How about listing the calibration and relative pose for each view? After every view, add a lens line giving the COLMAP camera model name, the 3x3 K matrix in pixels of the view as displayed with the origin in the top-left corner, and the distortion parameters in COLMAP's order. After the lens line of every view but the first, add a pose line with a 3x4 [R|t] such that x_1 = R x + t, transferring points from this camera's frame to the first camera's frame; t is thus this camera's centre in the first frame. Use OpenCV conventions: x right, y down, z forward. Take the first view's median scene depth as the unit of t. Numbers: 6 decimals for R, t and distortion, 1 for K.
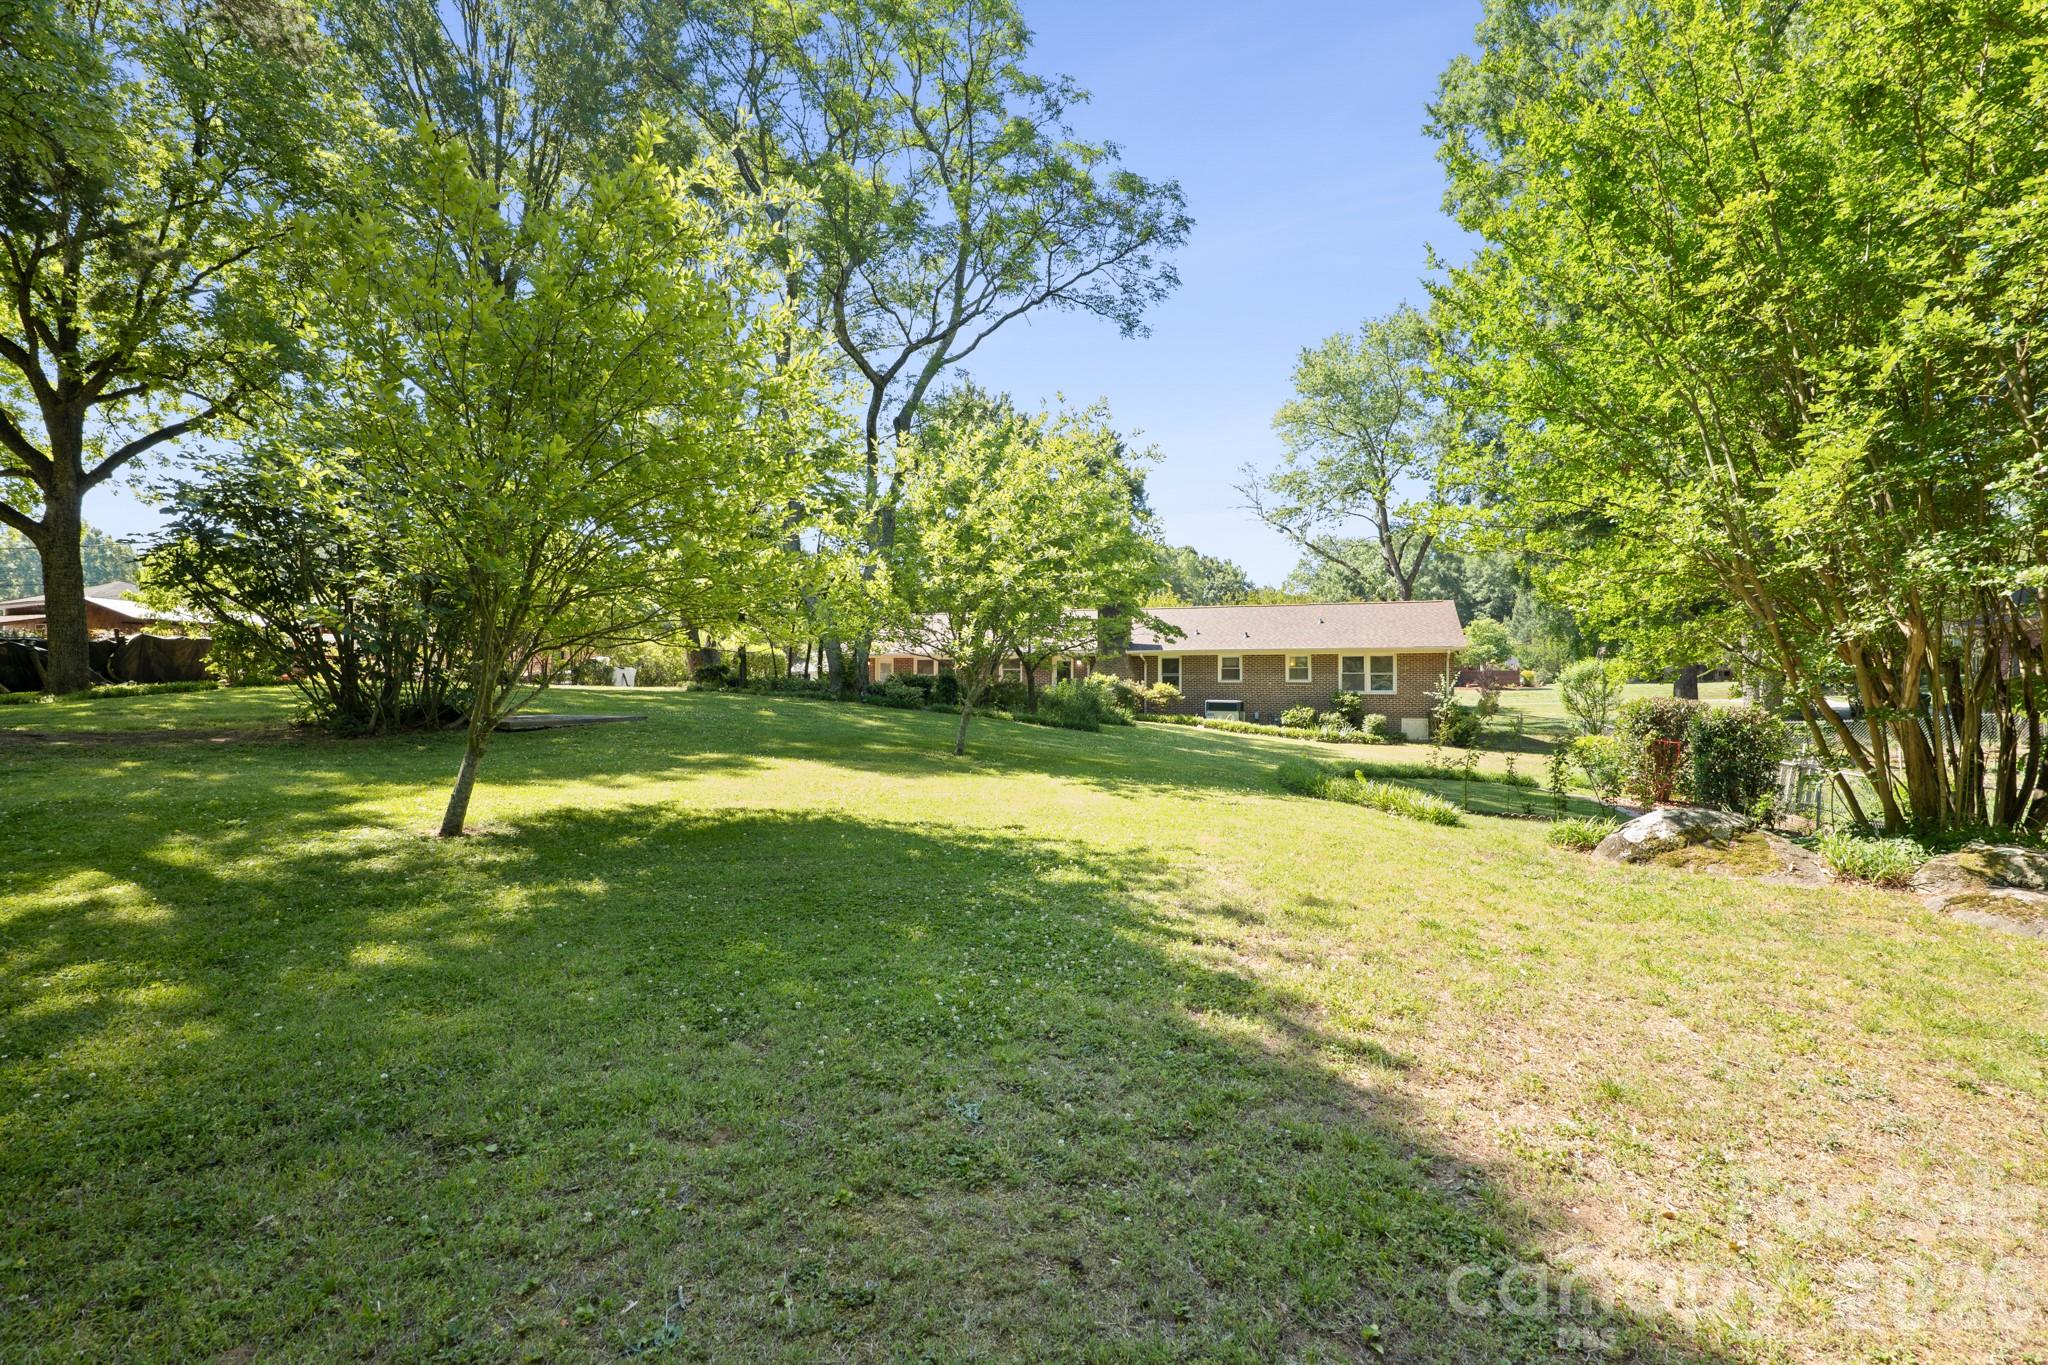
lens RADIAL K [[937.9, 0, 1024.0], [0, 937.9, 682.5], [0, 0, 1]] dist [0.000026, -0.000006]
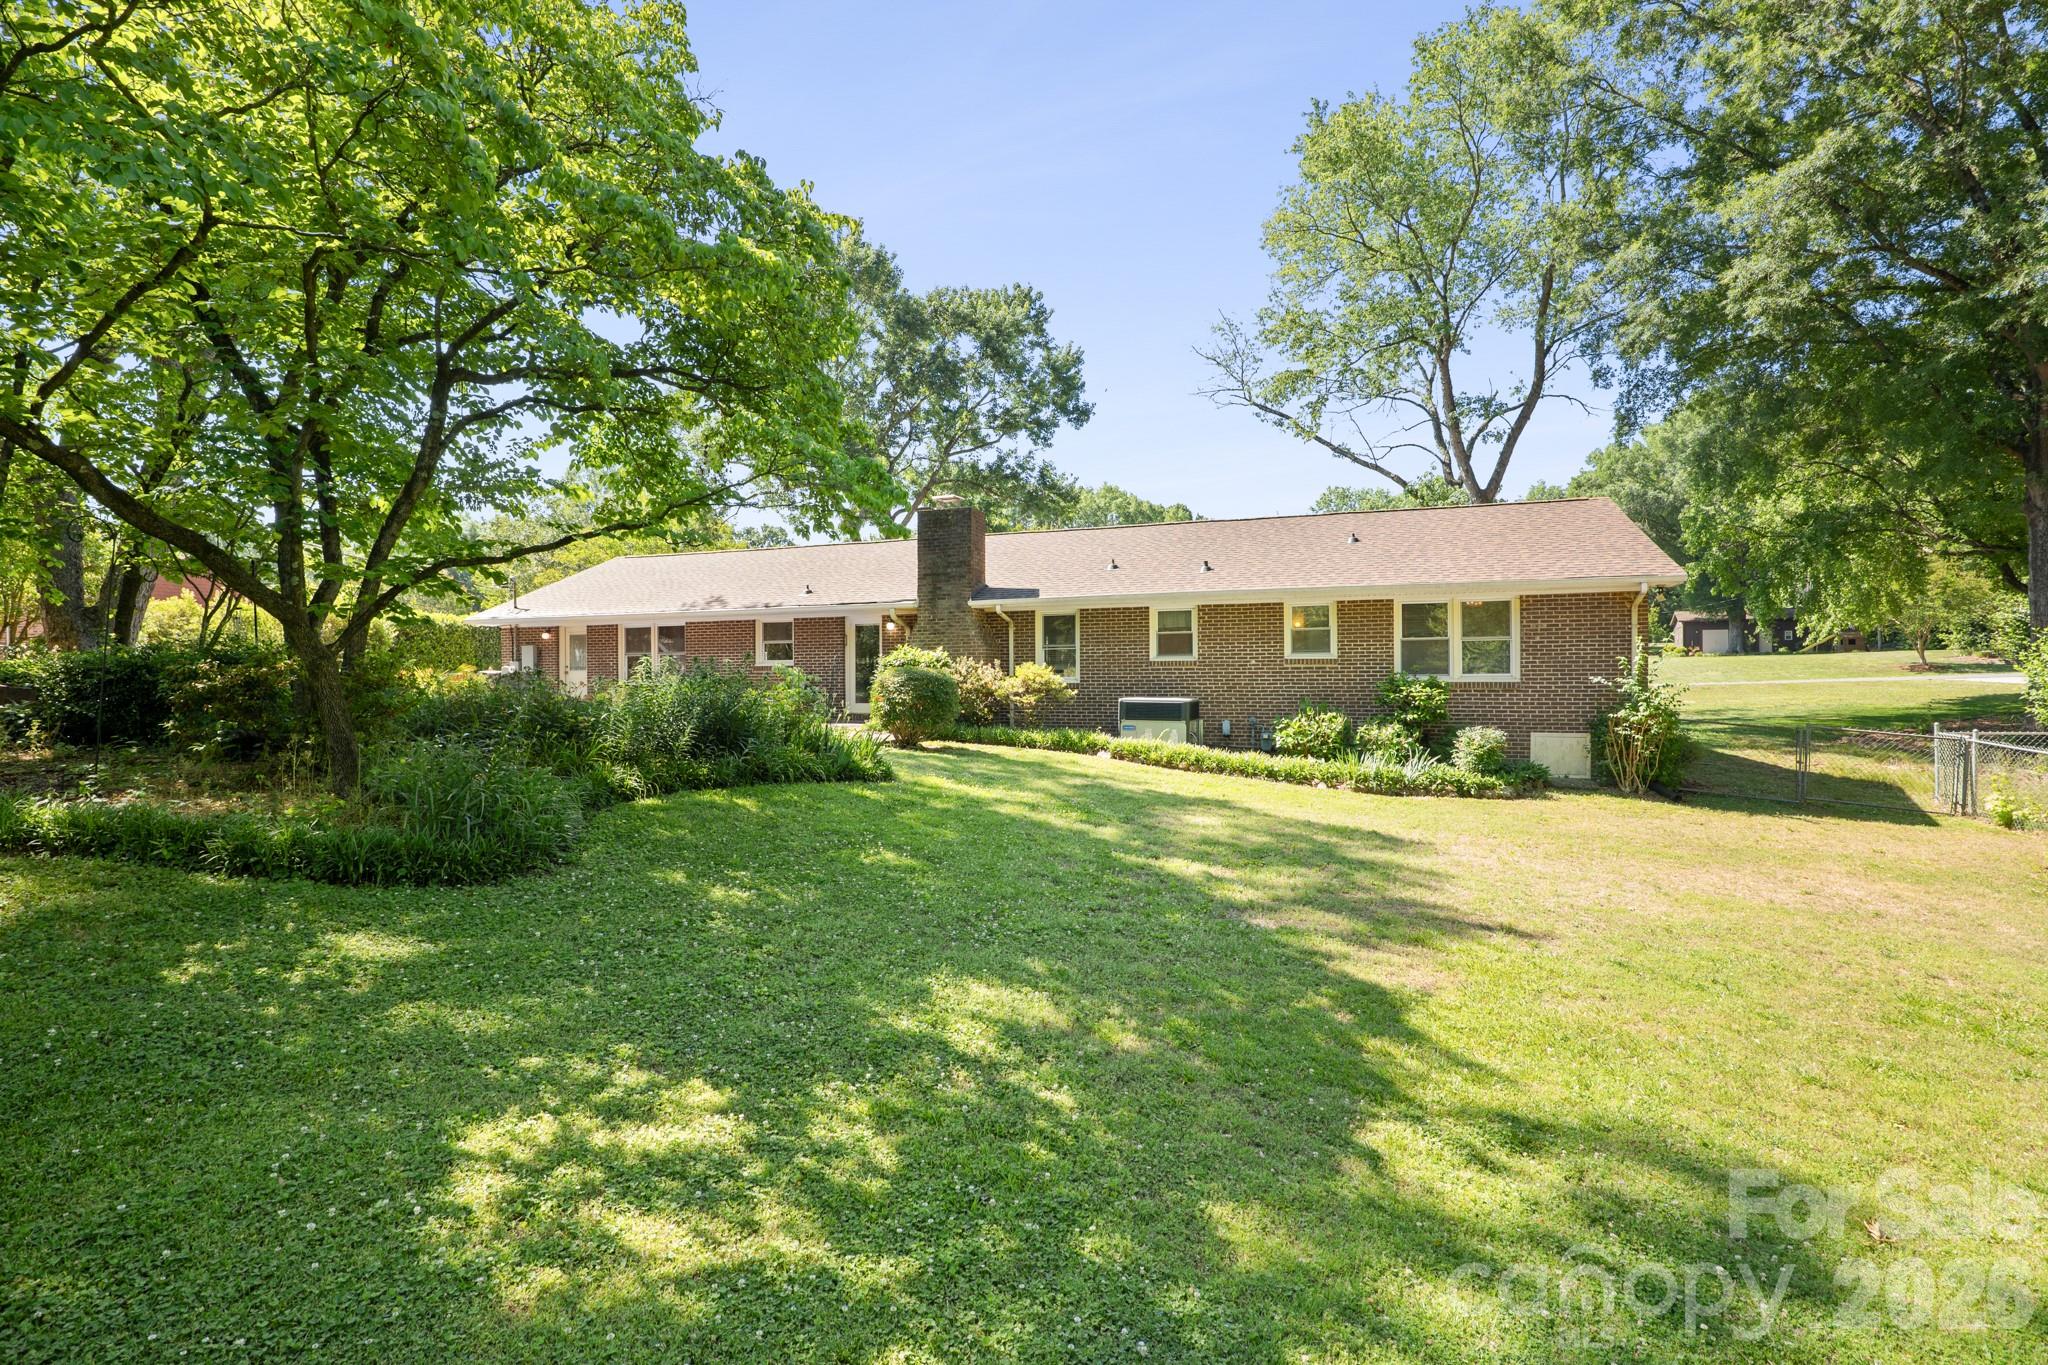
lens RADIAL K [[968.1, 0, 1024.0], [0, 968.1, 682.5], [0, 0, 1]] dist [-0.000413, 0.000020]
pose [[0.999915, -0.013005, -0.000063, 0.144924], [0.013003, 0.999675, 0.021908, -0.000941], [-0.000222, -0.021907, 0.999760, 0.501708]]
